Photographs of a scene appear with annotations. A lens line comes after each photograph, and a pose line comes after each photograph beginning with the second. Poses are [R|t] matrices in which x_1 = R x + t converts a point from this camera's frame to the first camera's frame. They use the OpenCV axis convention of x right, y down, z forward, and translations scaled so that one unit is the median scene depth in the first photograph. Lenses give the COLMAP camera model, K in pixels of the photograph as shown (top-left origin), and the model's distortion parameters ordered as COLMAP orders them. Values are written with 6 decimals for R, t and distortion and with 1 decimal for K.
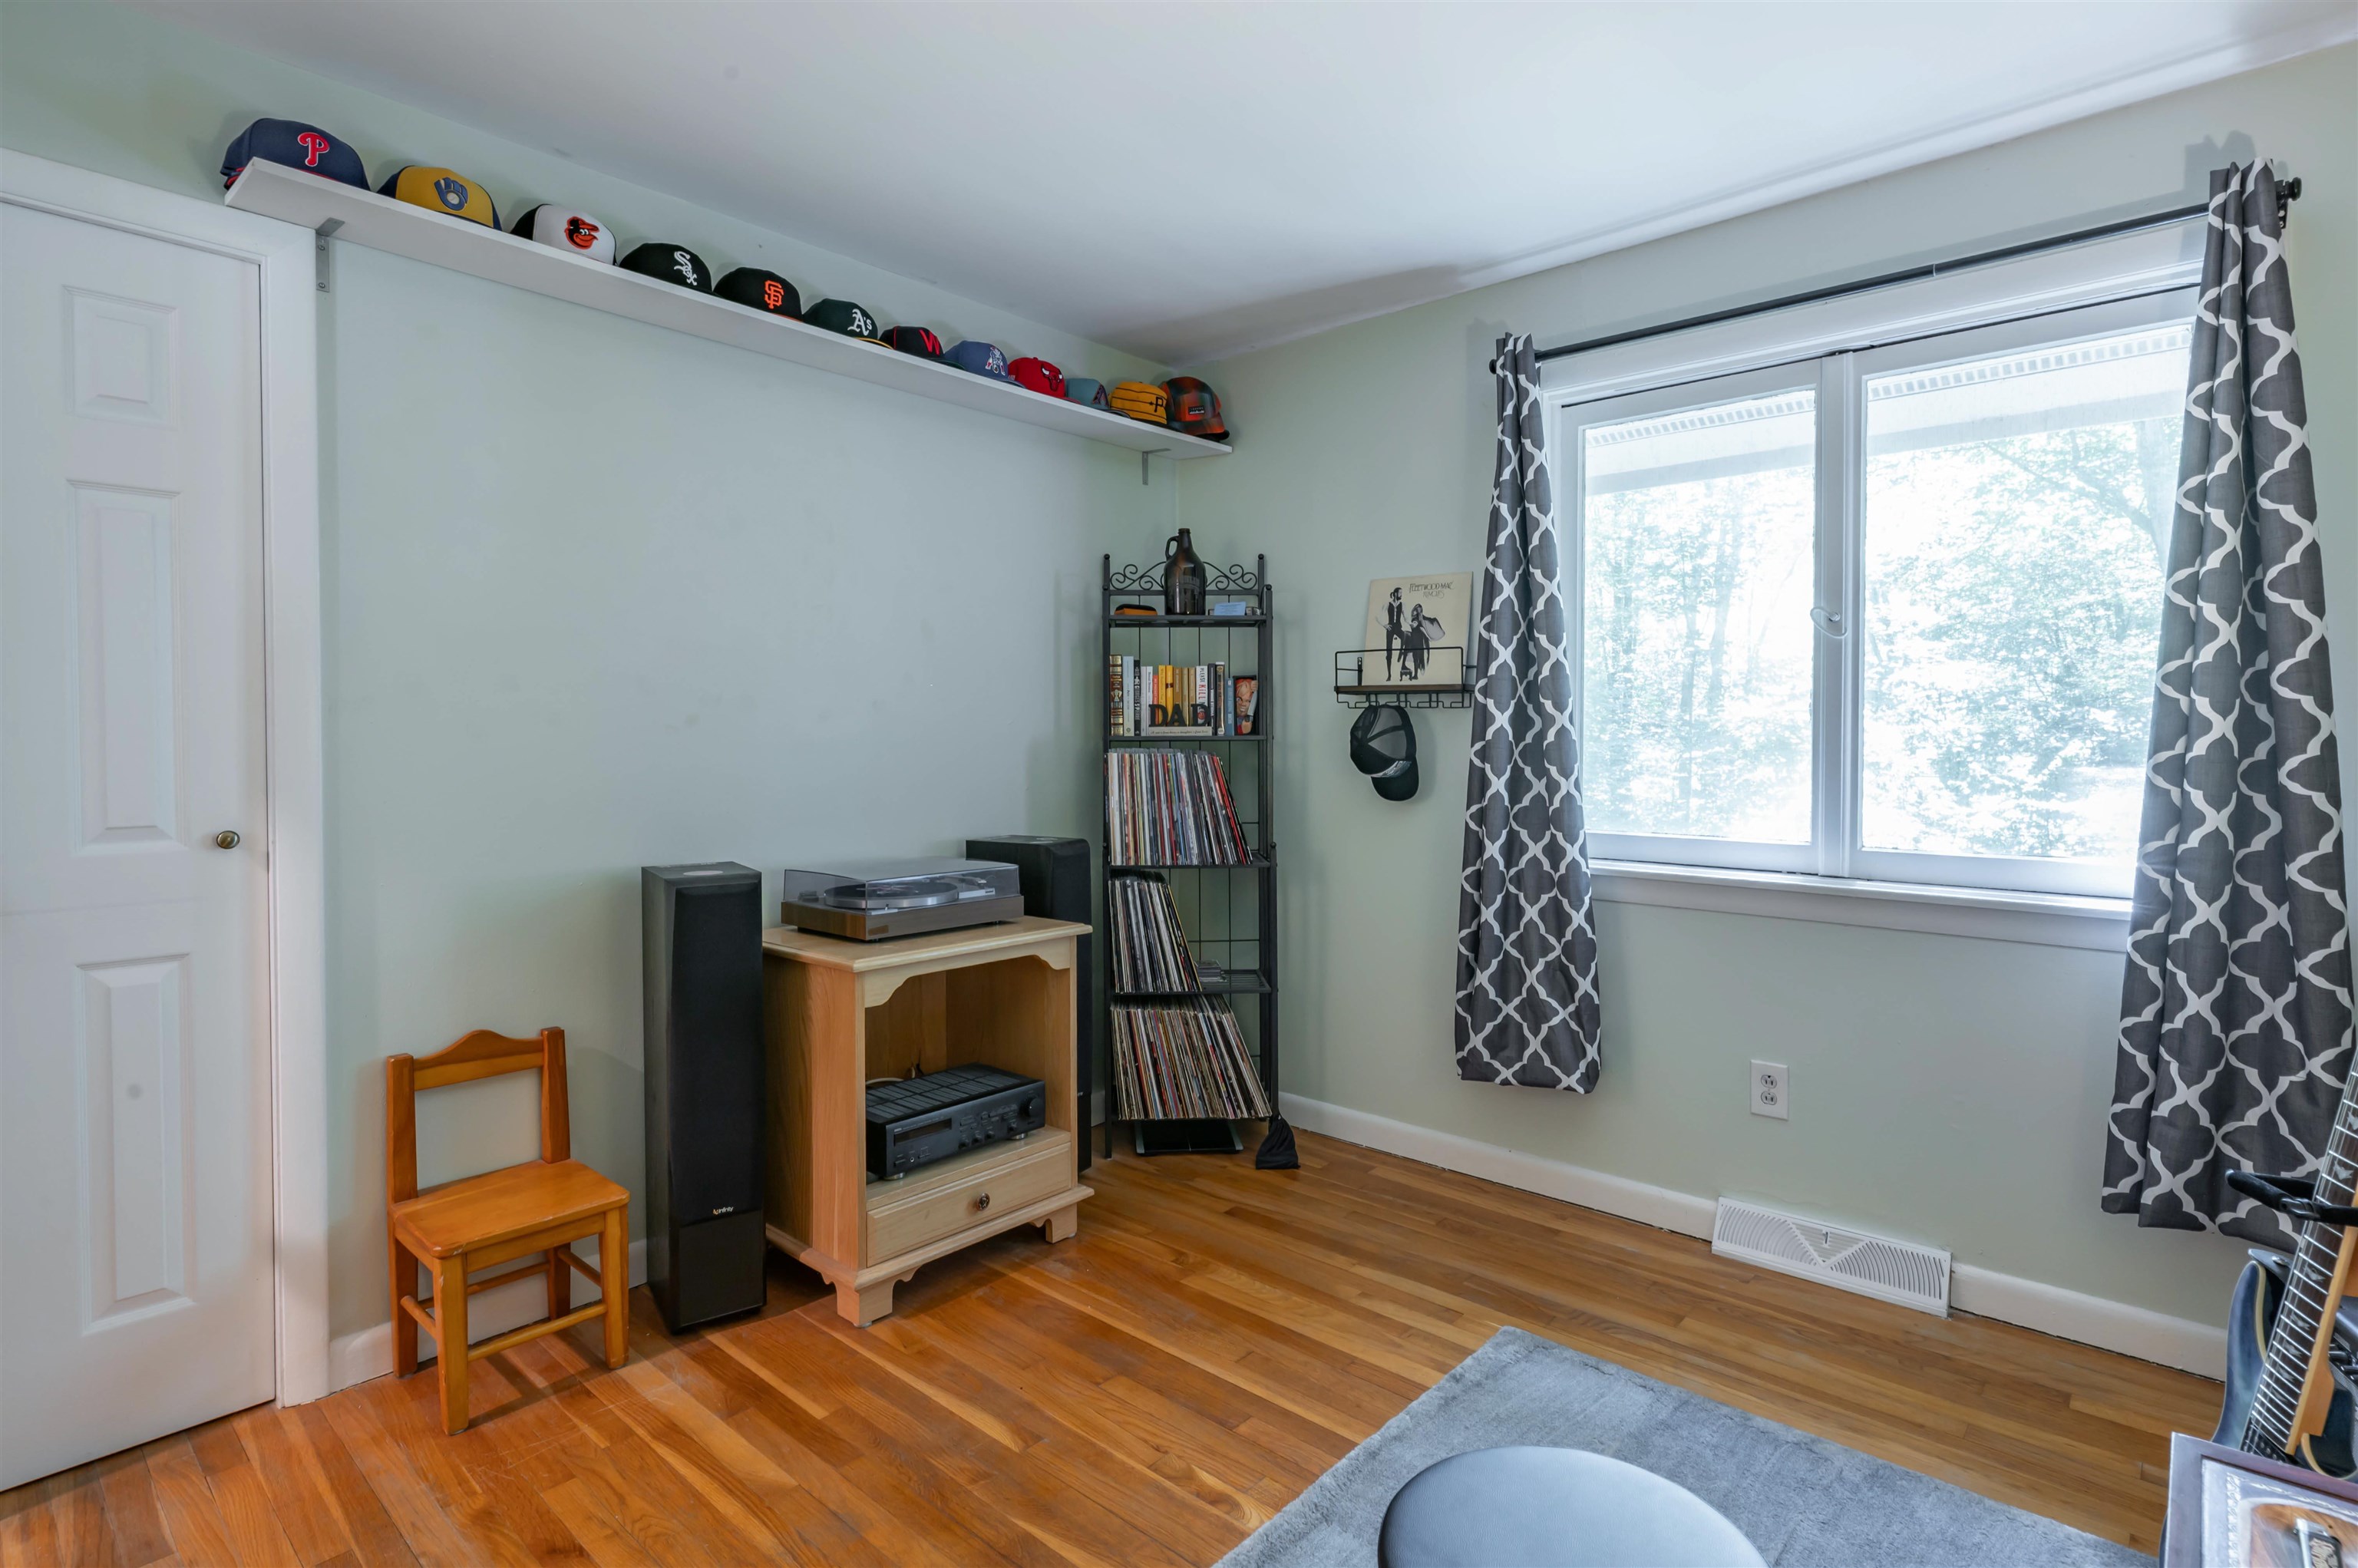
lens RADIAL K [[1183.1, 0, 1180.5], [0, 1183.1, 762.8], [0, 0, 1]] dist [-0.003414, -0.000090]
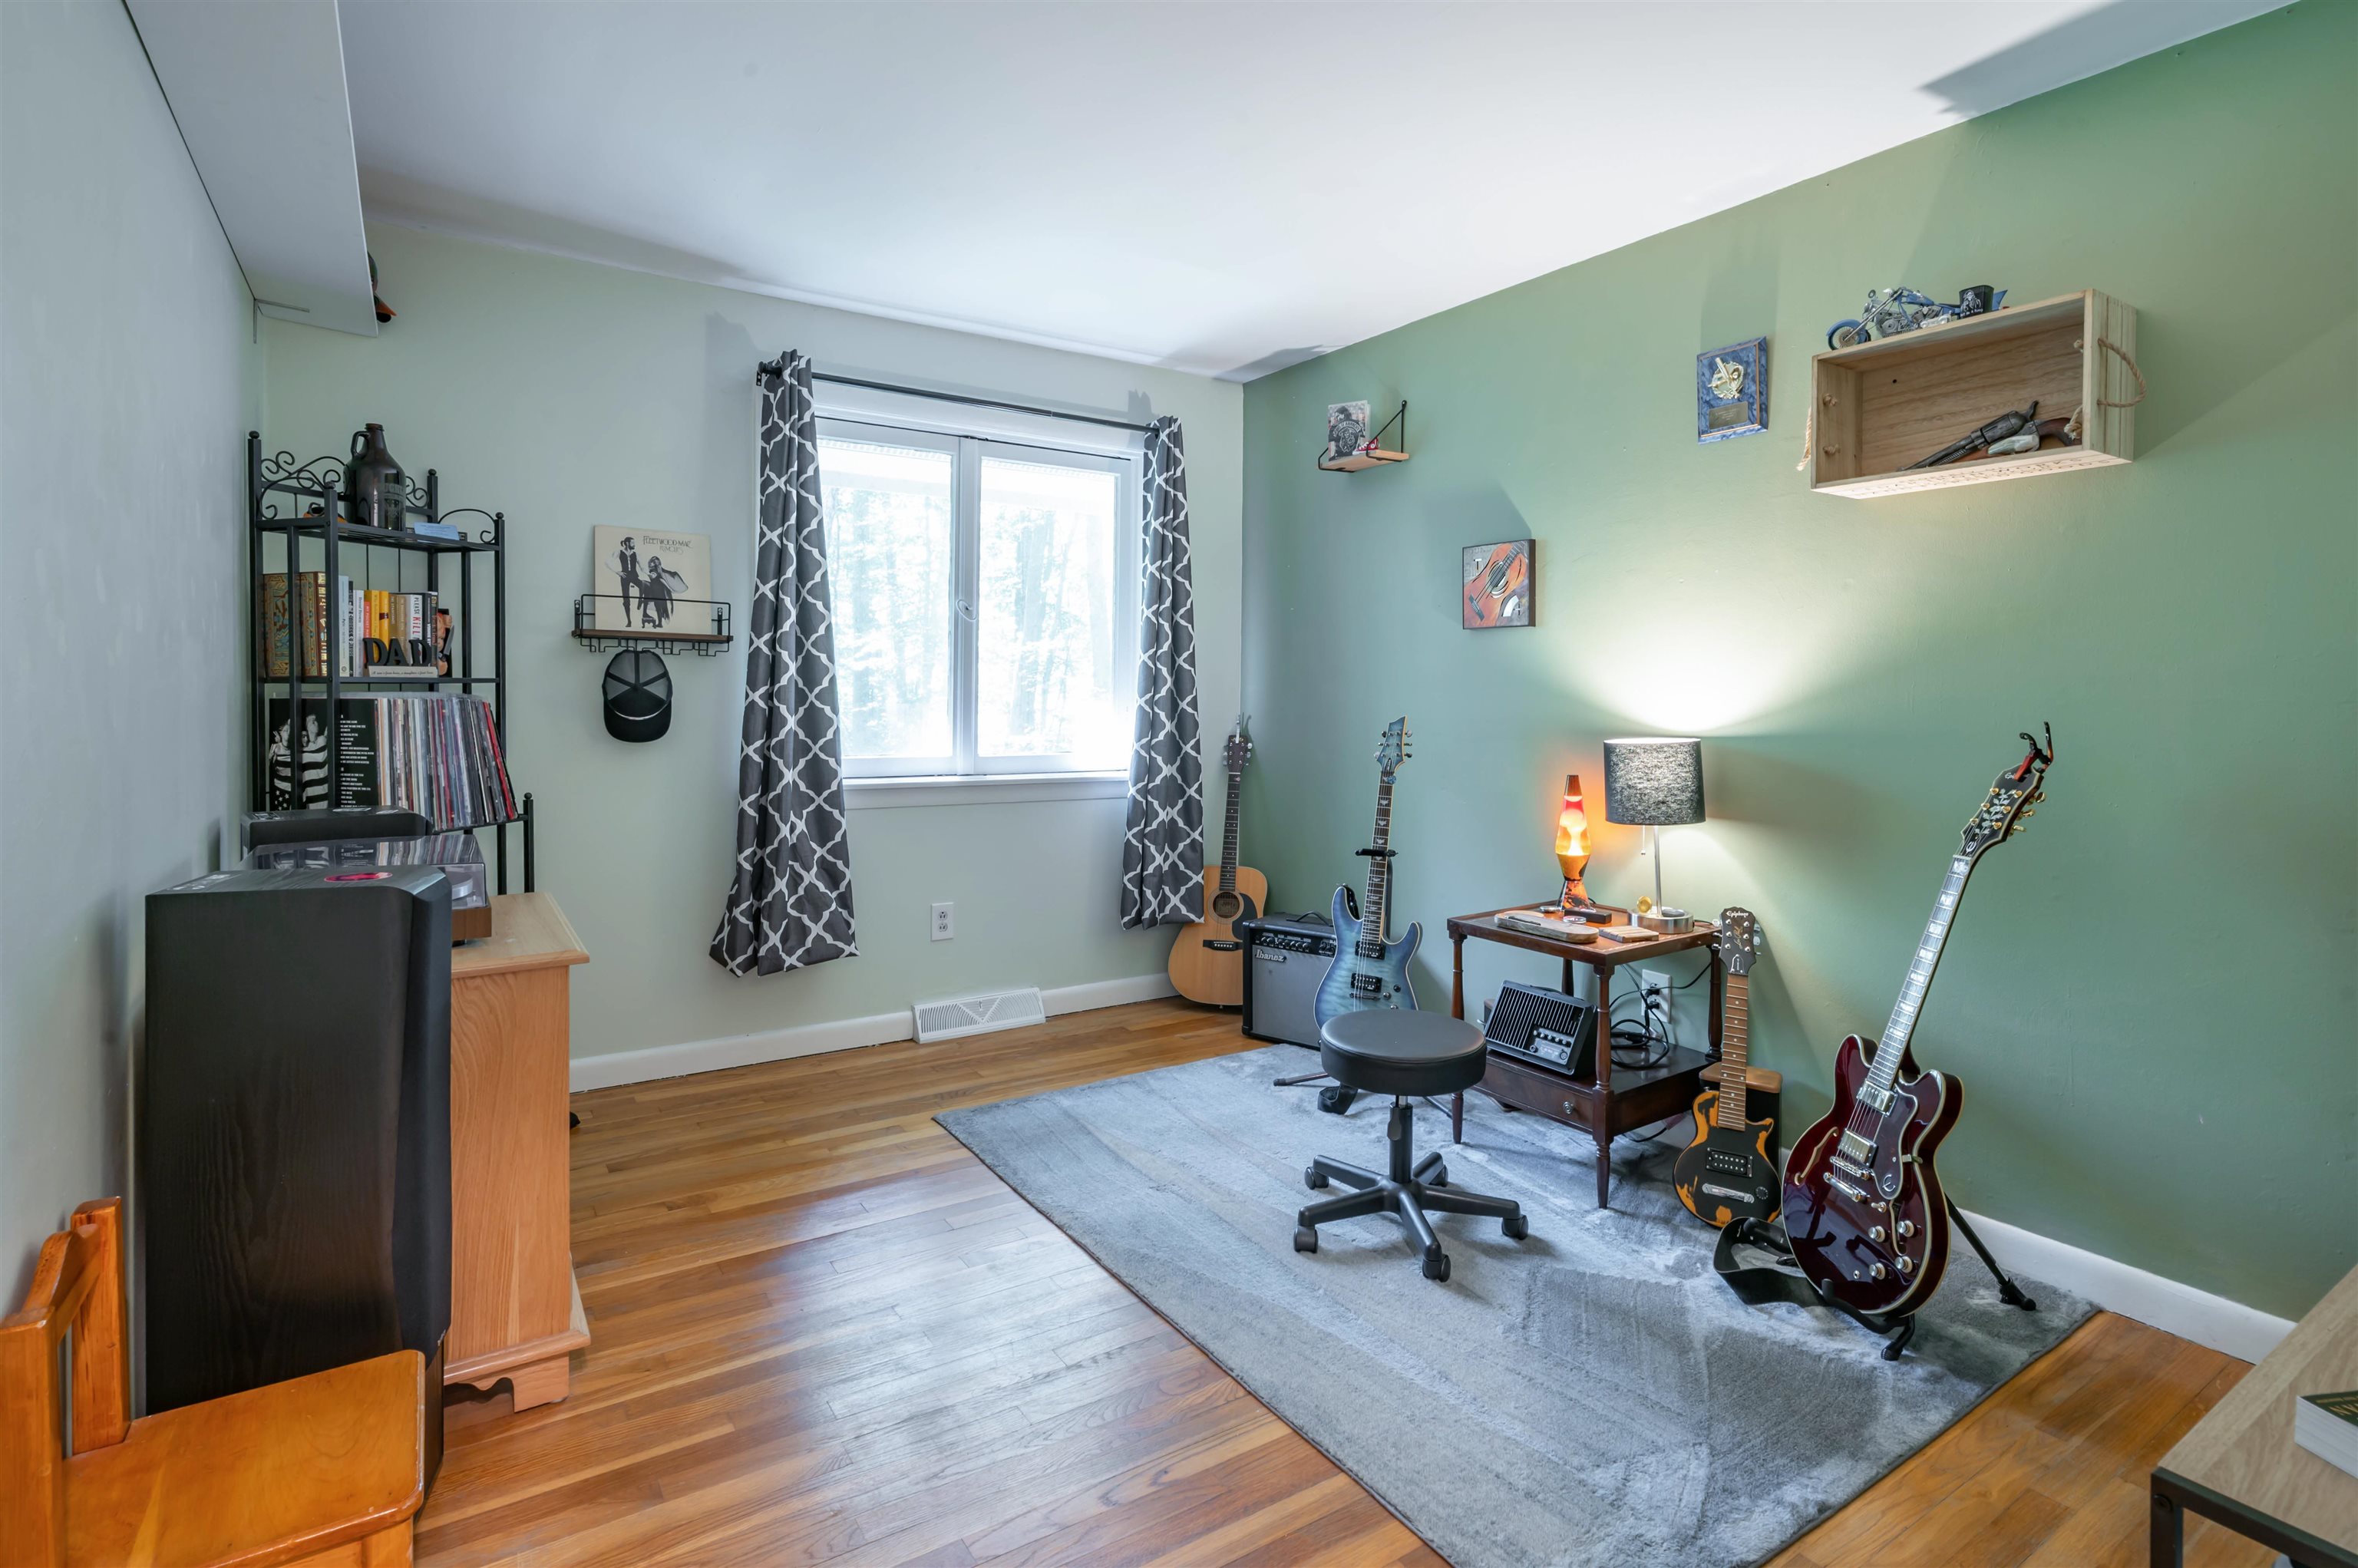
lens RADIAL K [[1138.1, 0, 1172.2], [0, 1138.1, 719.5], [0, 0, 1]] dist [-0.001374, 0.000471]
pose [[0.267903, -0.022364, 0.963186, -0.709486], [0.012716, 0.999726, 0.019675, -0.001980], [-0.963362, 0.006976, 0.268114, 0.297281]]
